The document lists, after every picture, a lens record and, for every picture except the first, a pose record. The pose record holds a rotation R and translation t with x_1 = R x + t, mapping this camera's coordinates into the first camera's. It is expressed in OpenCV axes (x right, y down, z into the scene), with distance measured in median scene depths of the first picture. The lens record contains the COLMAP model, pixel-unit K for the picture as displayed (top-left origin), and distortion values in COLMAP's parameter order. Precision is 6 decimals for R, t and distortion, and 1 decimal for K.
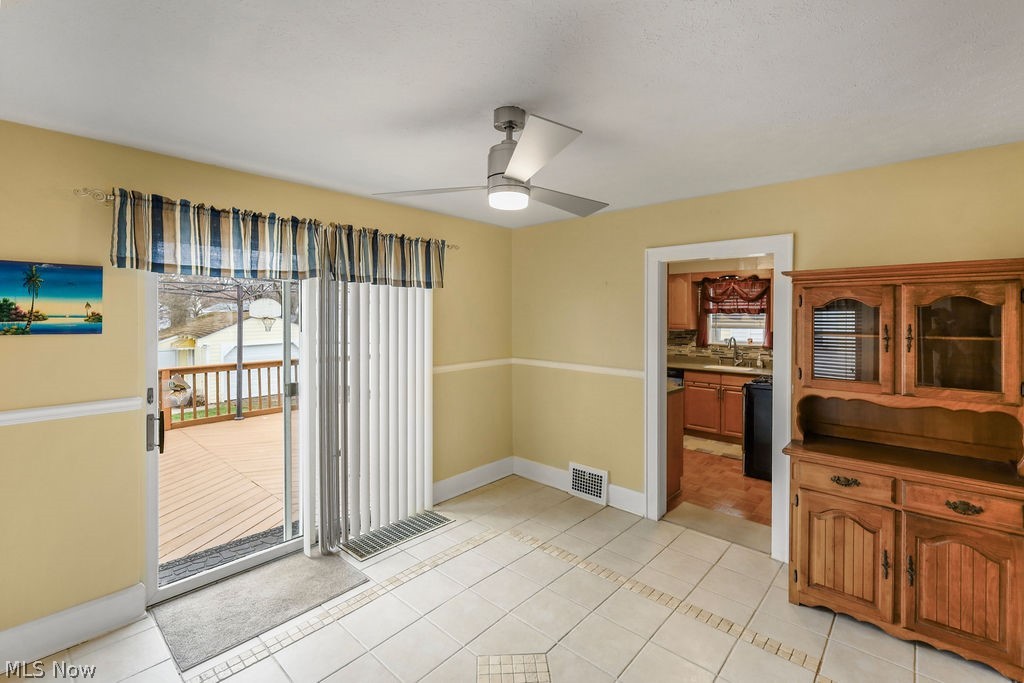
lens RADIAL K [[454.5, 0, 506.7], [0, 454.5, 316.7], [0, 0, 1]] dist [0.003415, -0.000323]
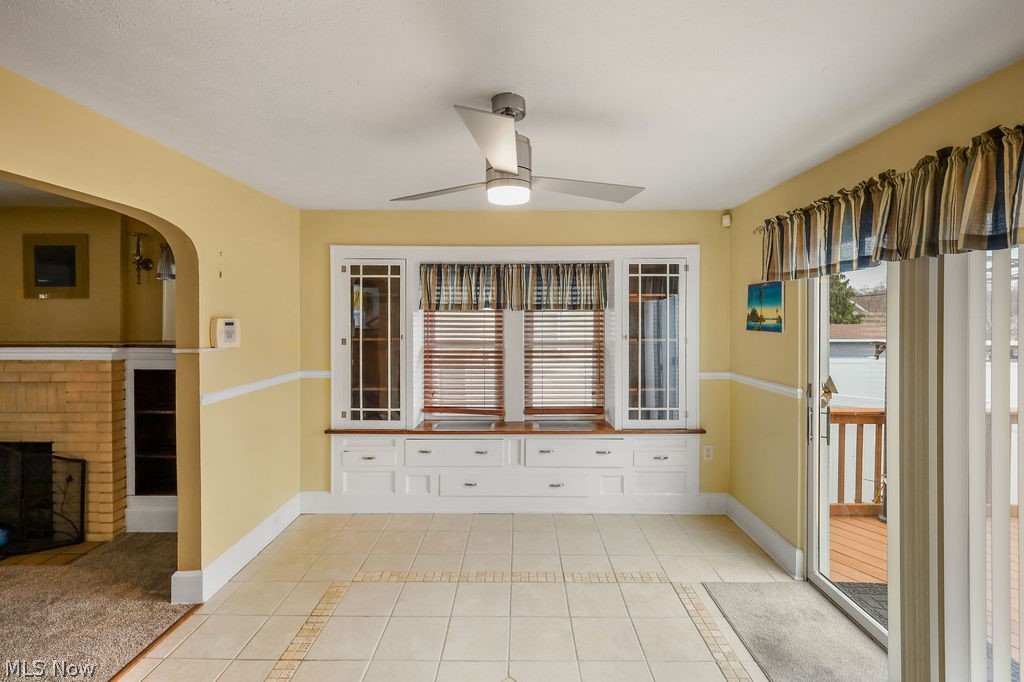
lens RADIAL K [[454.5, 0, 513.8], [0, 454.5, 322.0], [0, 0, 1]] dist [0.003415, -0.000323]
pose [[-0.746515, 0.003653, -0.665359, 0.385185], [-0.004118, 0.999940, 0.010111, -0.001651], [0.665356, 0.010287, -0.746455, 1.053597]]
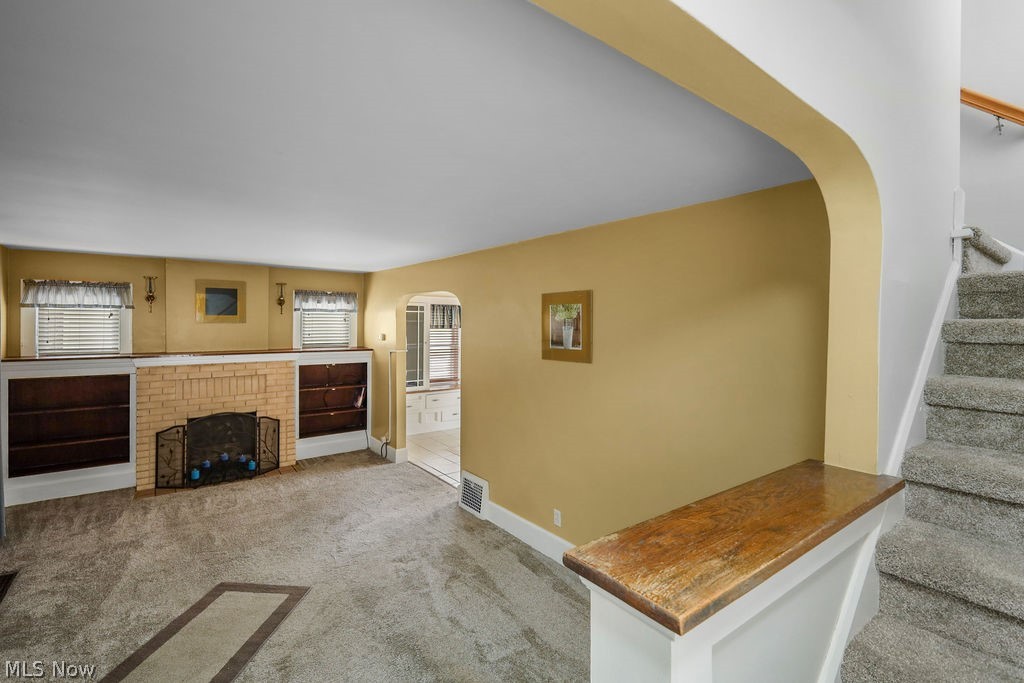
lens RADIAL K [[454.5, 0, 504.8], [0, 454.5, 324.7], [0, 0, 1]] dist [0.003415, -0.000323]
pose [[-0.191261, 0.004482, -0.981529, 2.002937], [-0.011956, 0.999905, 0.006896, -0.063006], [0.981466, 0.013054, -0.191189, 0.818244]]
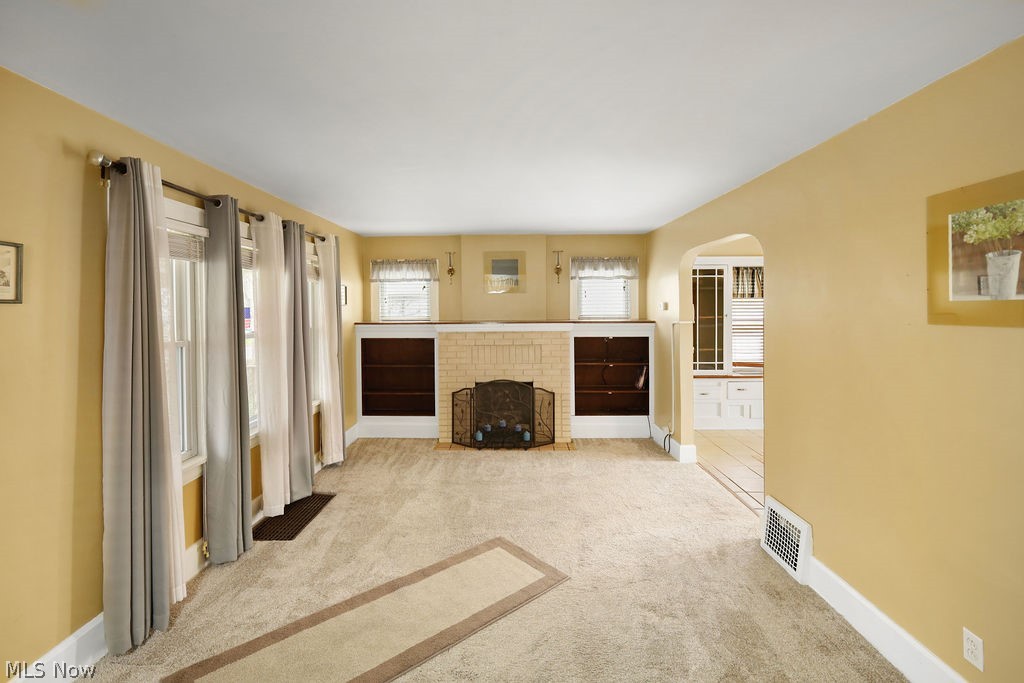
lens RADIAL K [[454.5, 0, 509.0], [0, 454.5, 311.1], [0, 0, 1]] dist [0.003415, -0.000323]
pose [[-0.753062, 0.013967, -0.657801, 1.665739], [0.005182, 0.999870, 0.015296, -0.000049], [0.657929, 0.008110, -0.753036, 0.781757]]
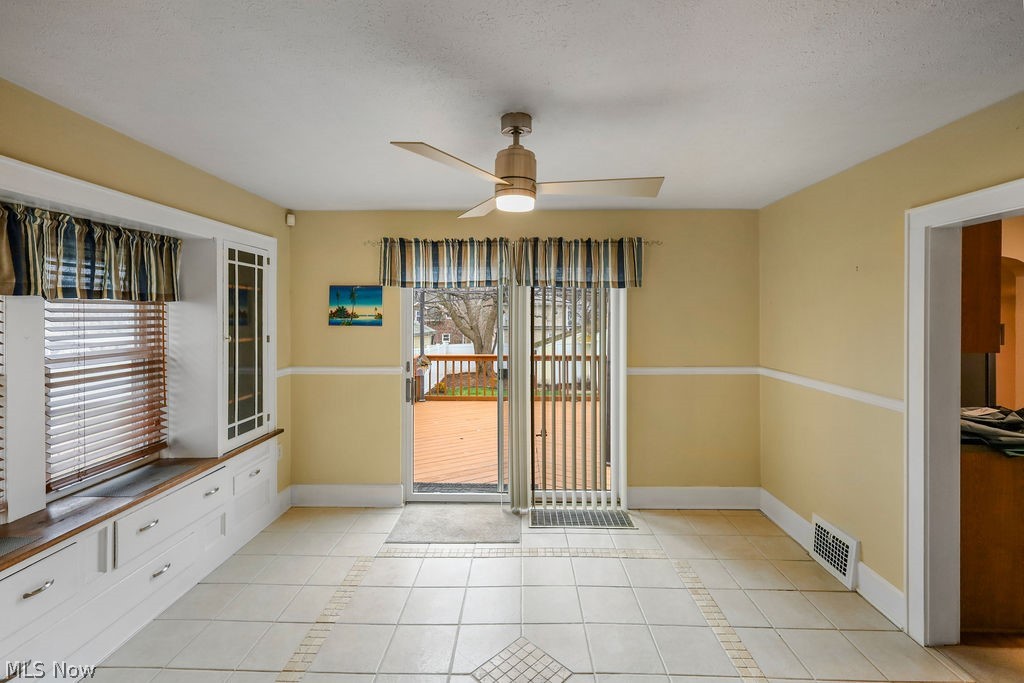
lens RADIAL K [[454.5, 0, 516.4], [0, 454.5, 316.6], [0, 0, 1]] dist [0.003415, -0.000323]
pose [[0.661919, -0.000495, -0.749575, 0.490965], [-0.002403, 0.999993, -0.002783, 0.004546], [0.749571, 0.003643, 0.661914, 0.195045]]
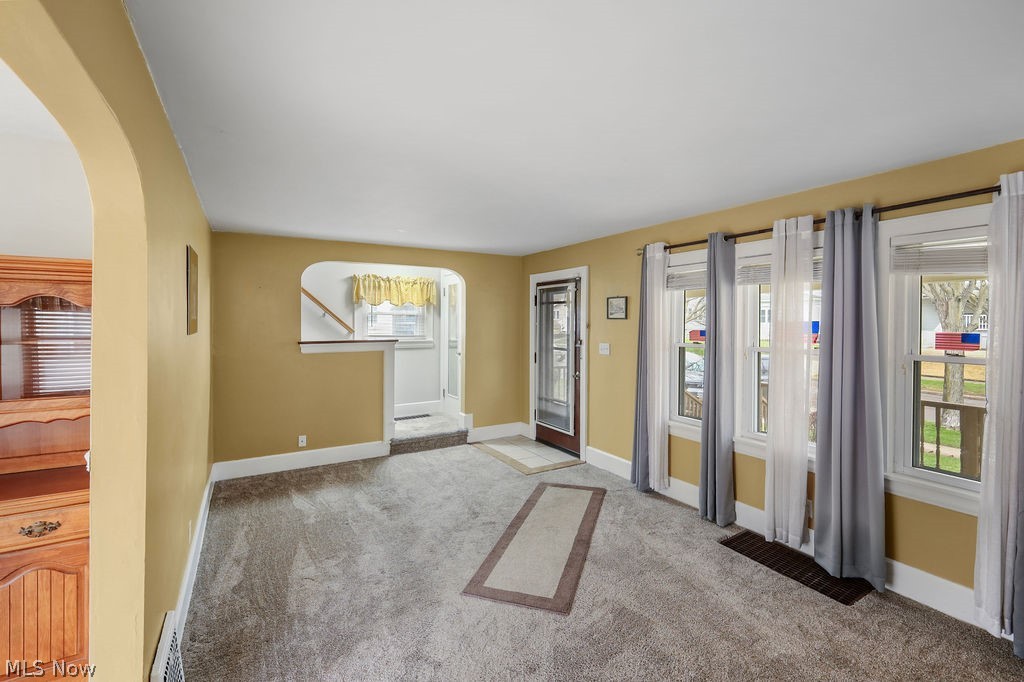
lens RADIAL K [[454.5, 0, 515.9], [0, 454.5, 326.5], [0, 0, 1]] dist [0.003415, -0.000323]
pose [[0.296528, -0.008610, 0.954985, 0.277895], [0.000953, 0.999962, 0.008719, 0.006260], [-0.955024, -0.001675, 0.296525, -0.113267]]
